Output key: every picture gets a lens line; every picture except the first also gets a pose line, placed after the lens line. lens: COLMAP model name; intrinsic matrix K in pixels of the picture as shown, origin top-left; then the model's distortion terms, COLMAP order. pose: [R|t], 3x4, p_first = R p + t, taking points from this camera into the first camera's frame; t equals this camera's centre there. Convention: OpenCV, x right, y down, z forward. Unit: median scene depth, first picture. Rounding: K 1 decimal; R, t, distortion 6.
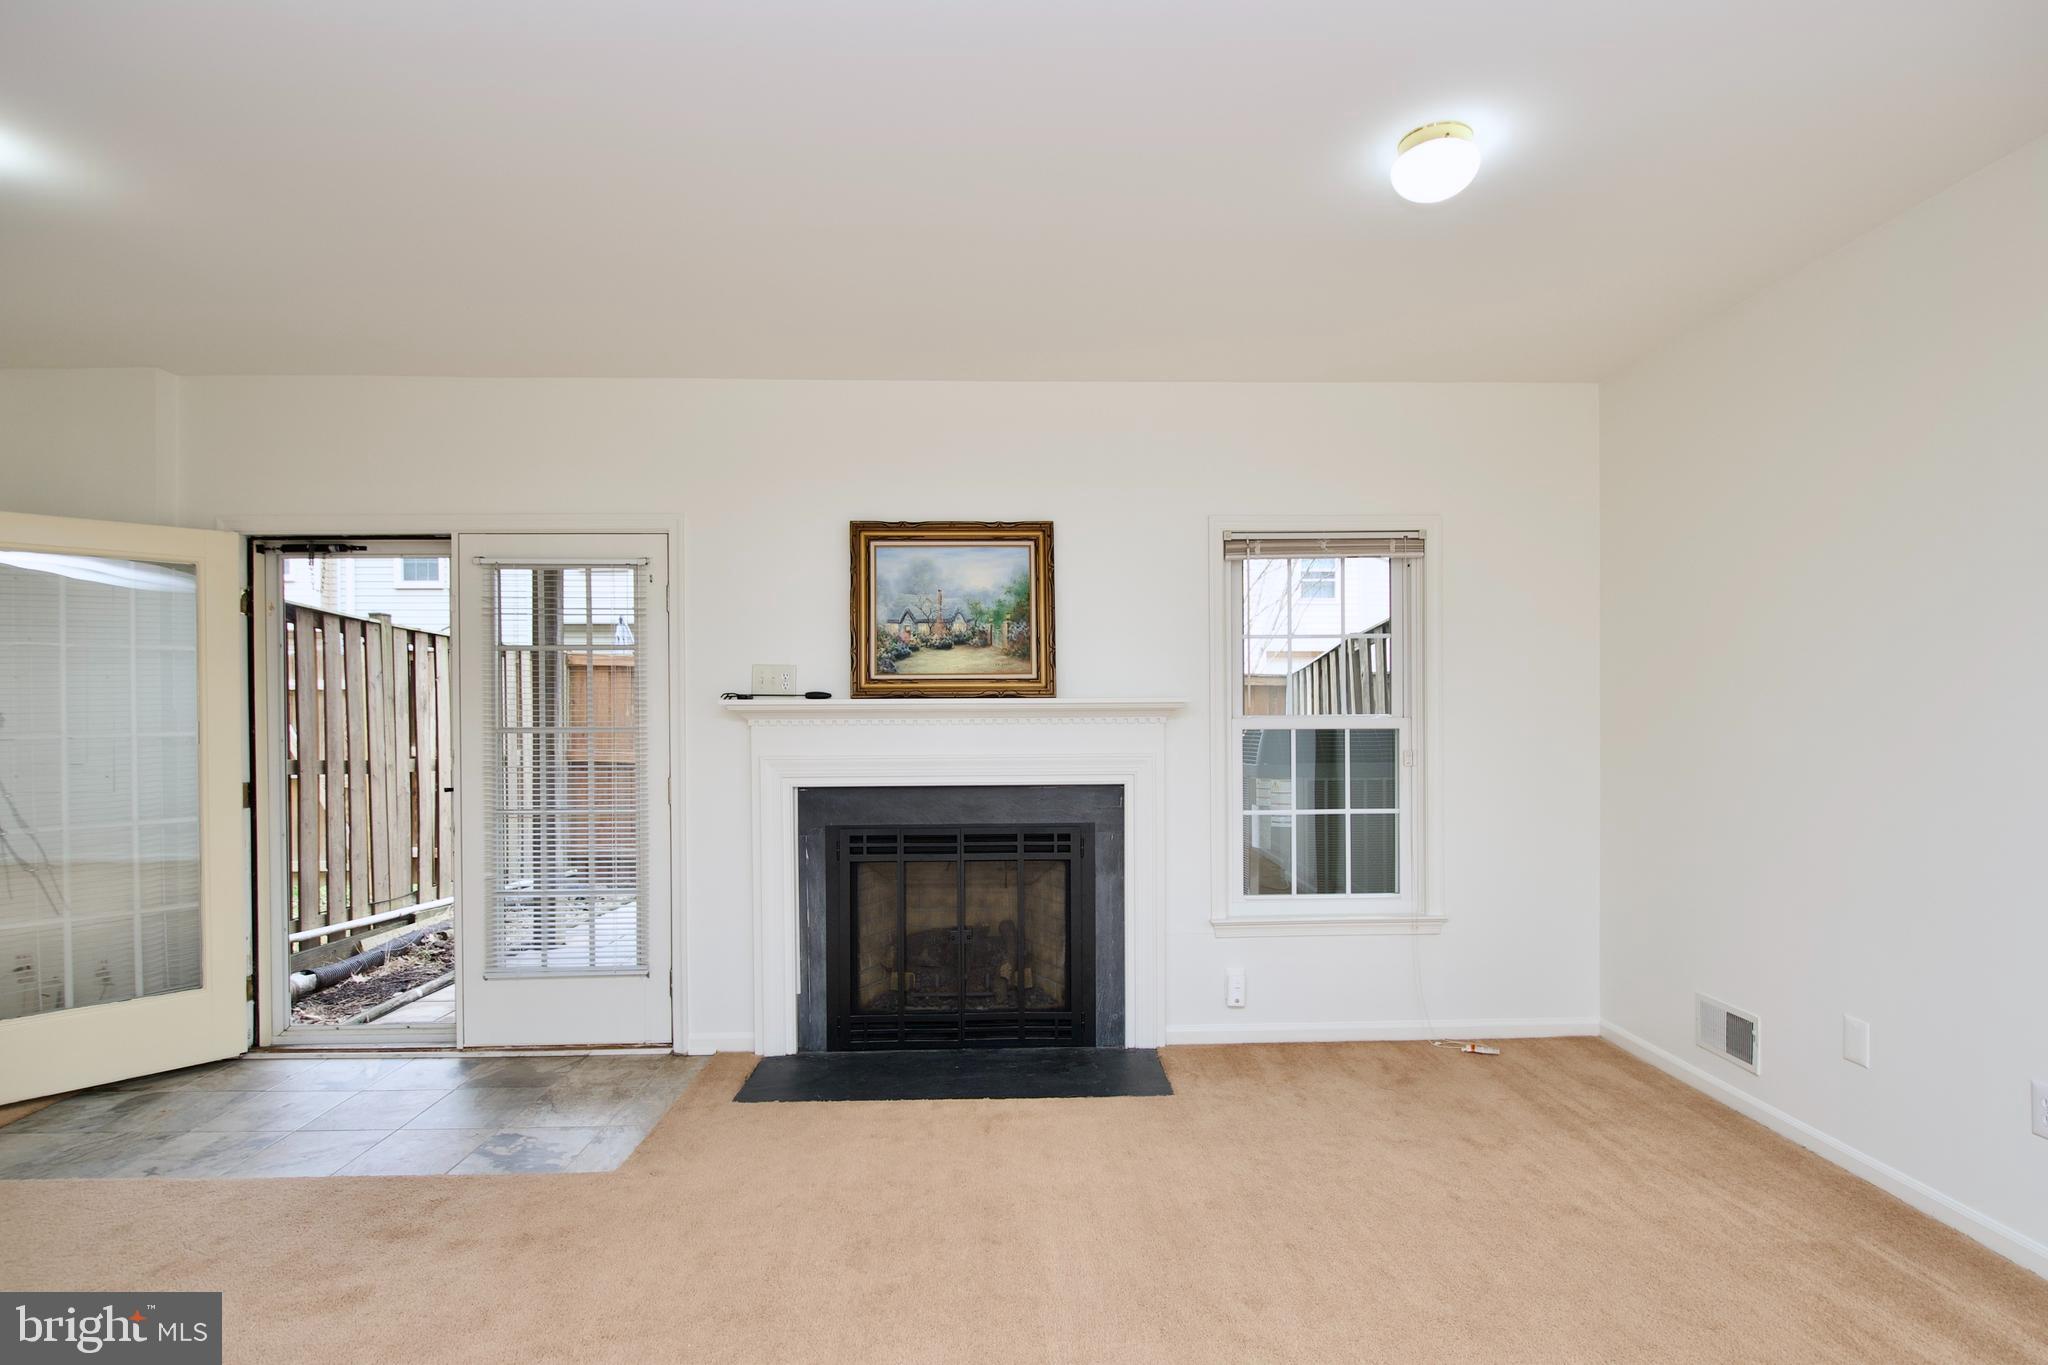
lens RADIAL K [[977.0, 0, 1030.4], [0, 977.0, 718.9], [0, 0, 1]] dist [0.000542, -0.000959]
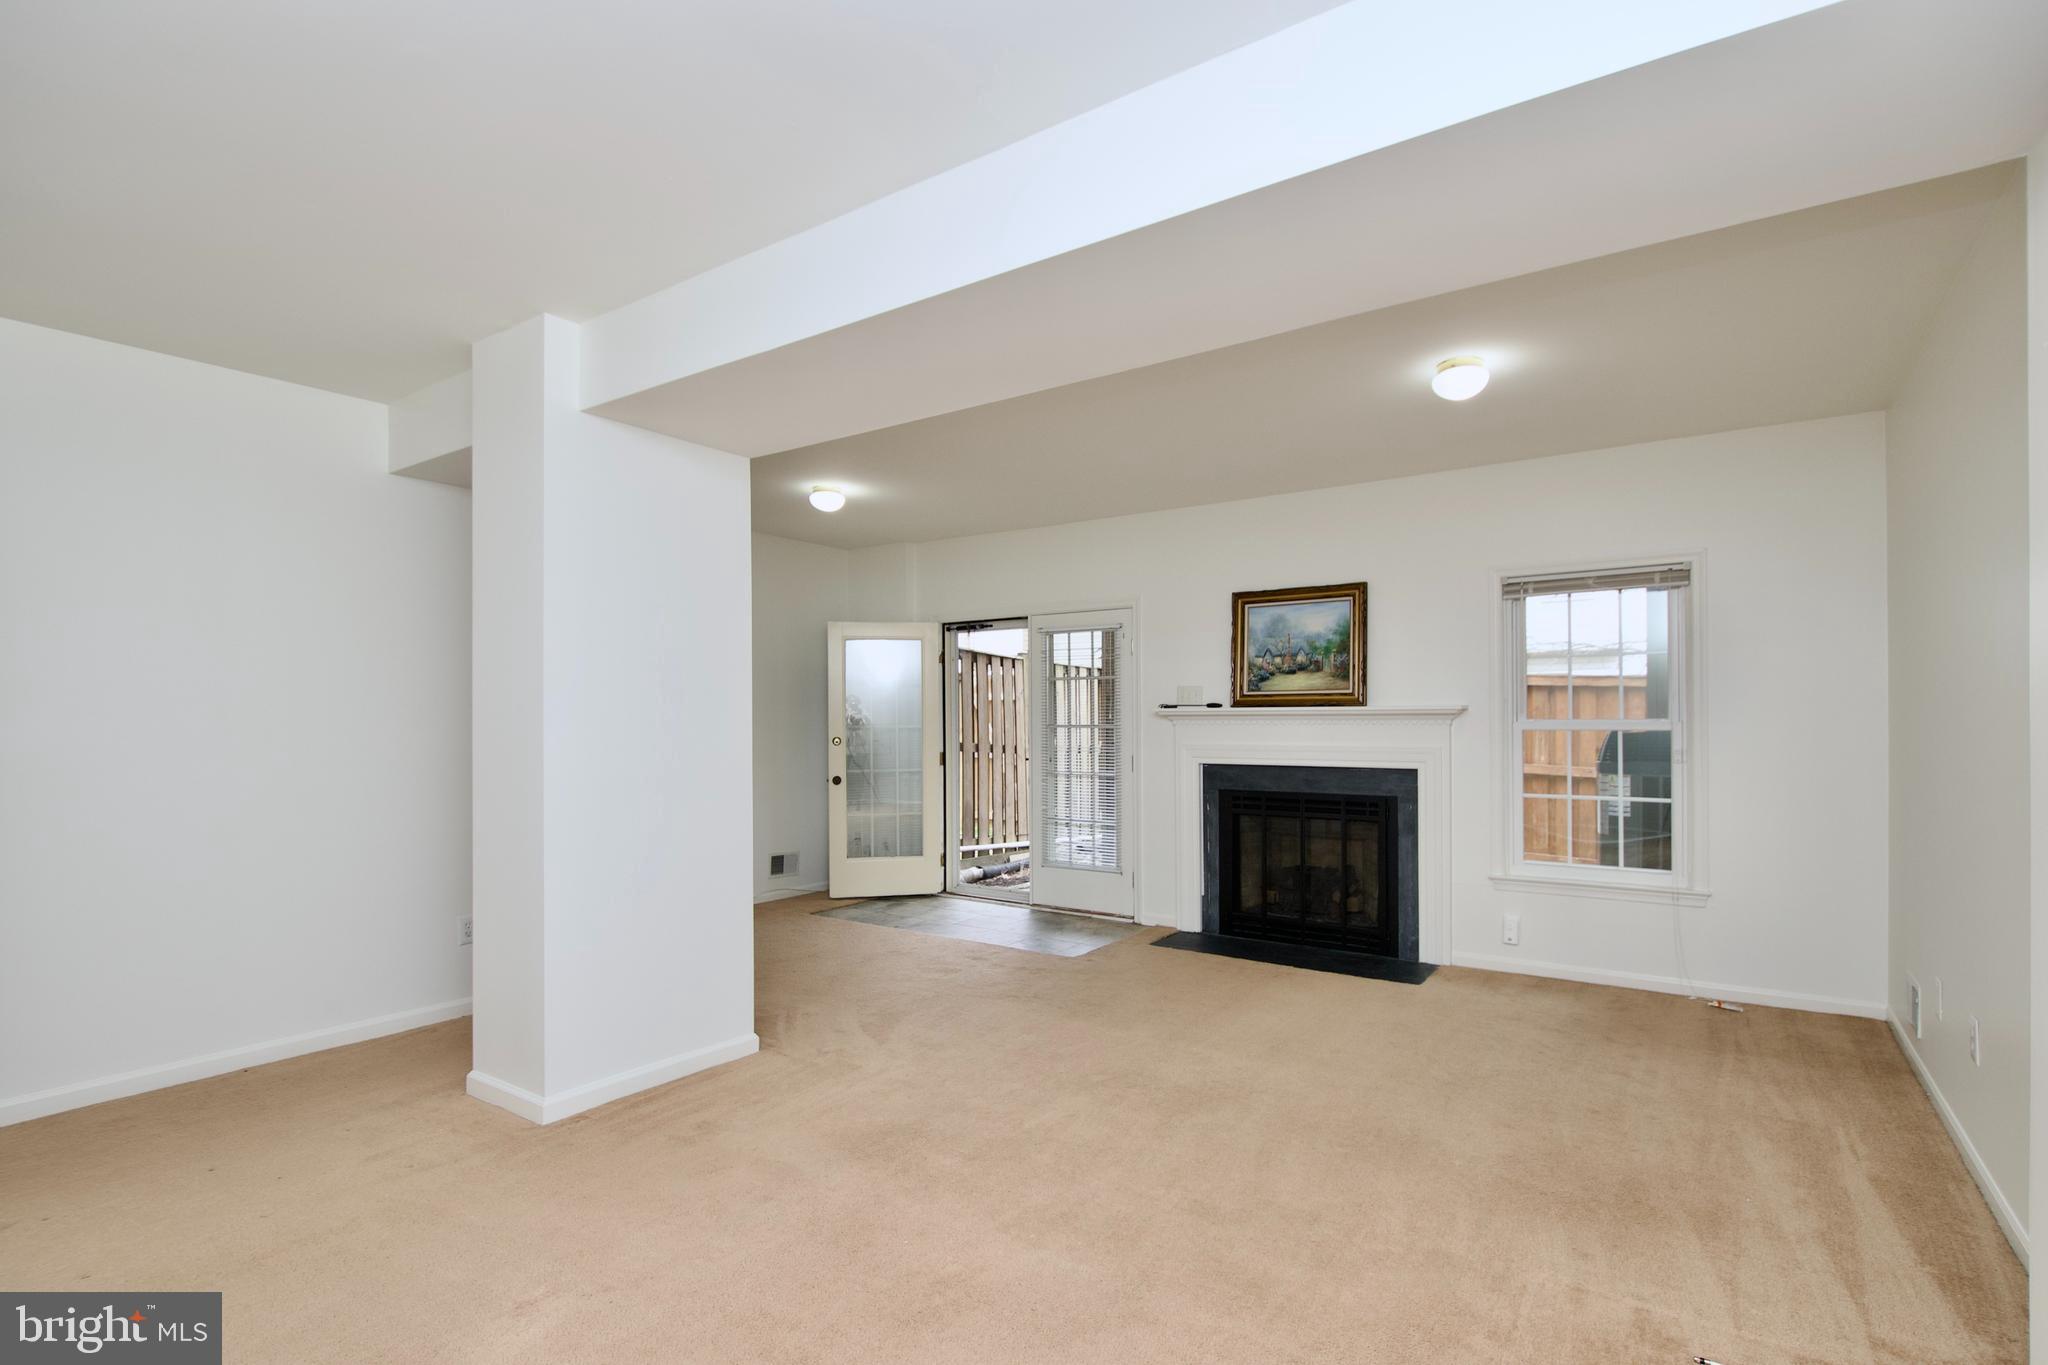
lens RADIAL K [[977.0, 0, 1030.4], [0, 977.0, 718.9], [0, 0, 1]] dist [0.000542, -0.000959]
pose [[0.798902, 0.003768, -0.601450, 0.487292], [-0.004717, 0.999989, -0.000002, -0.000789], [0.601443, 0.002839, 0.798911, -0.424667]]
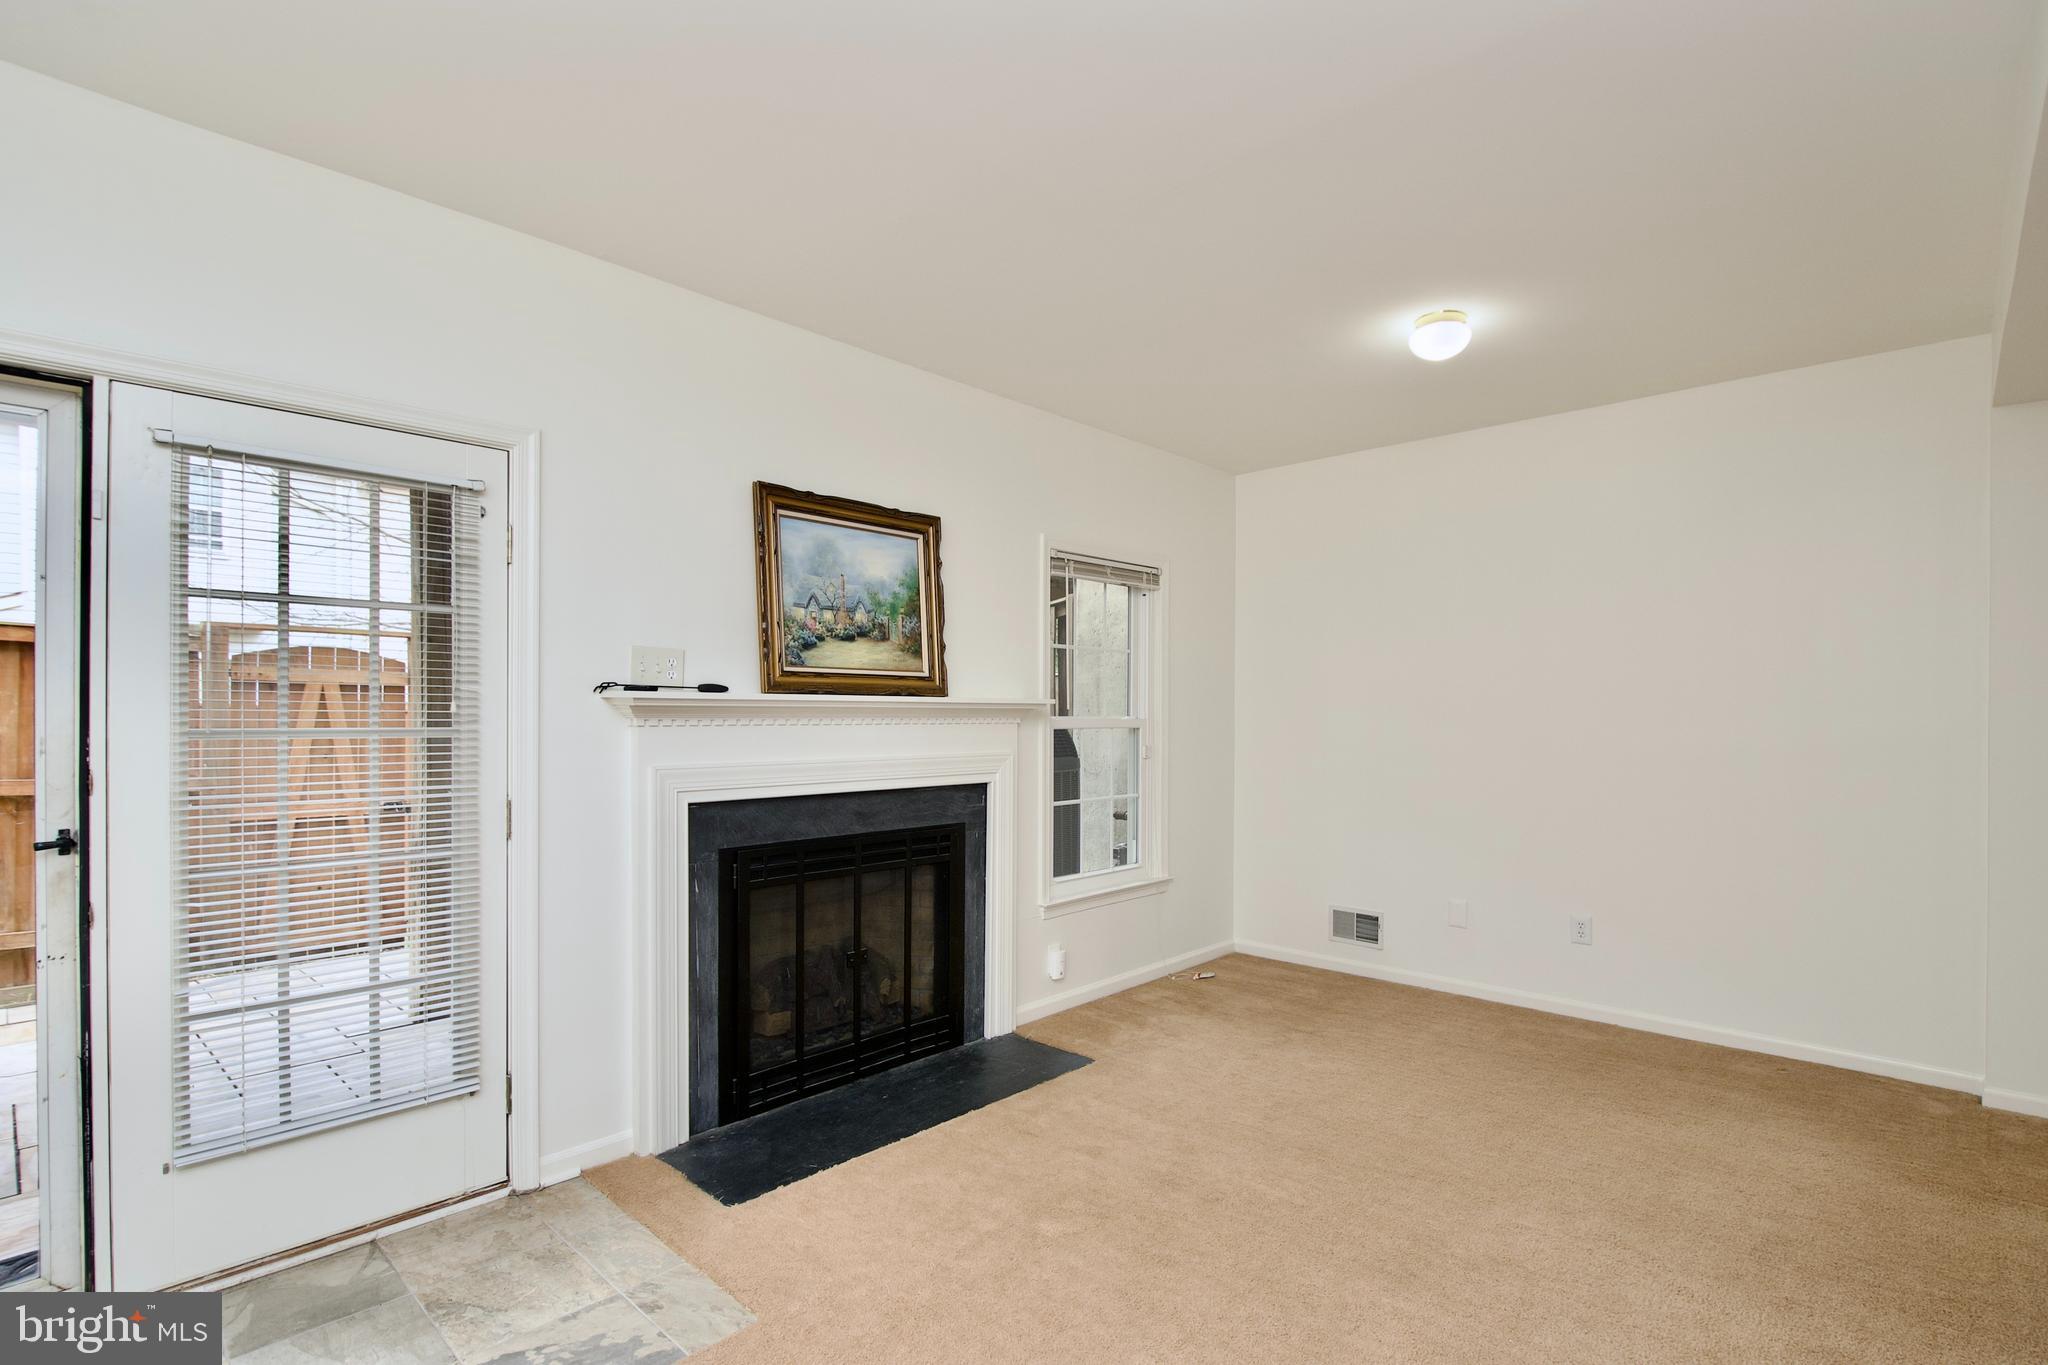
lens RADIAL K [[977.0, 0, 1030.4], [0, 977.0, 718.9], [0, 0, 1]] dist [0.000542, -0.000959]
pose [[0.706686, 0.003061, 0.707521, -0.604657], [-0.001163, 0.999994, -0.003165, 0.003481], [-0.707527, 0.001414, 0.706685, 0.242113]]
